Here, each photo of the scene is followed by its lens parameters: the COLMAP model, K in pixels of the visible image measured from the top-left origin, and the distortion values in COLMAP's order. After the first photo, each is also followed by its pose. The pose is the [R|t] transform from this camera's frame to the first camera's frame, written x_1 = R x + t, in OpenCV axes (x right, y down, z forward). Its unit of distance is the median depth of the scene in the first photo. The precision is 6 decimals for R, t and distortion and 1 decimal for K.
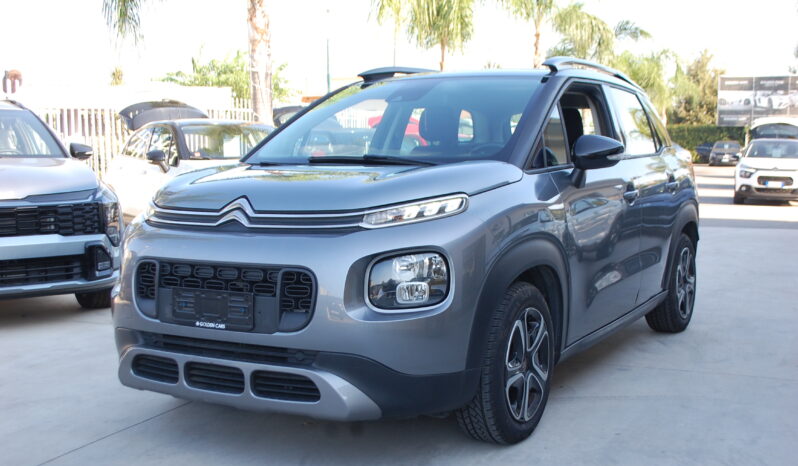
lens RADIAL K [[973.7, 0, 399.1], [0, 973.7, 233.6], [0, 0, 1]] dist [-0.116487, 0.000000]
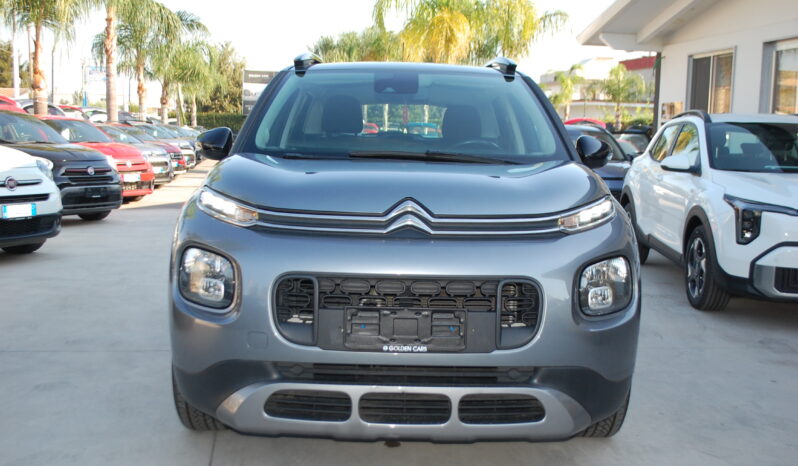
lens RADIAL K [[911.2, 0, 399.0], [0, 911.2, 233.7], [0, 0, 1]] dist [-0.068395, 0.000000]
pose [[0.865454, -0.023379, 0.500442, -0.560747], [0.012263, 0.999600, 0.025491, -0.026637], [-0.500838, -0.015924, 0.865395, 0.281584]]
